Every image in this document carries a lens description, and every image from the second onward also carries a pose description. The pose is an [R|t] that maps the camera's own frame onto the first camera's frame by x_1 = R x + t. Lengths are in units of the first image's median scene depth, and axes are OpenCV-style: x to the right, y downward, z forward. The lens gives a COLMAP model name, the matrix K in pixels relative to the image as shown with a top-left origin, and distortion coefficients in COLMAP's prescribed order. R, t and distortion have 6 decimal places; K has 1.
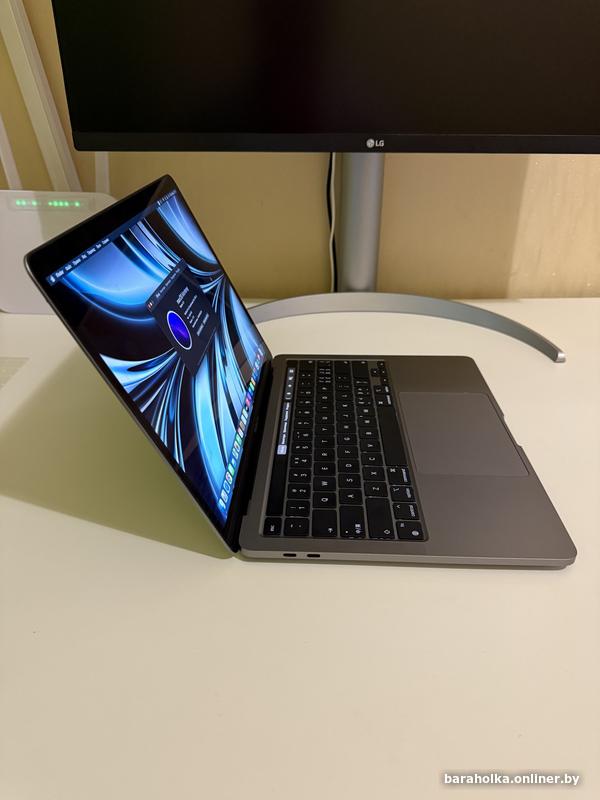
lens RADIAL K [[561.5, 0, 300.0], [0, 561.5, 400.0], [0, 0, 1]] dist [0.006779, 0.000718]
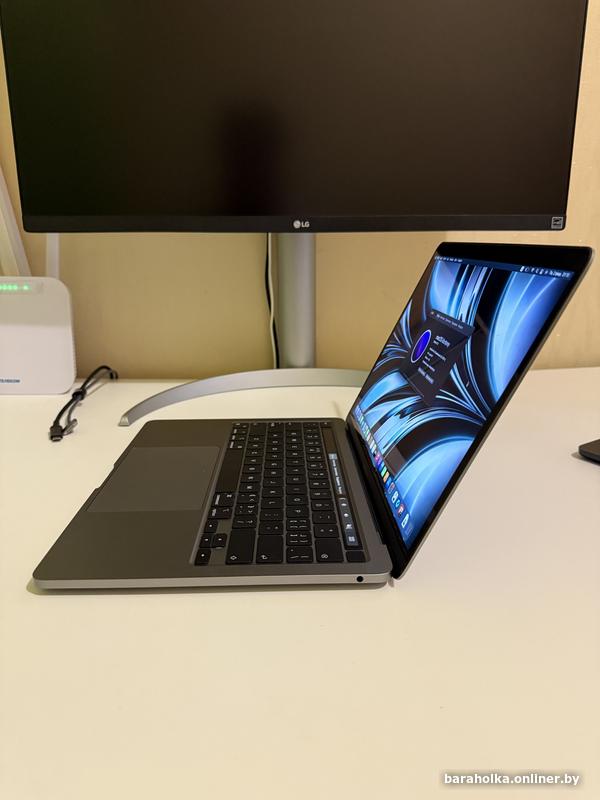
lens RADIAL K [[561.5, 0, 300.0], [0, 561.5, 400.0], [0, 0, 1]] dist [0.006779, 0.000718]
pose [[-0.997814, 0.029589, -0.059096, 0.084447], [-0.020748, 0.708738, 0.705167, -0.682762], [0.062749, 0.704851, -0.706574, 1.496197]]
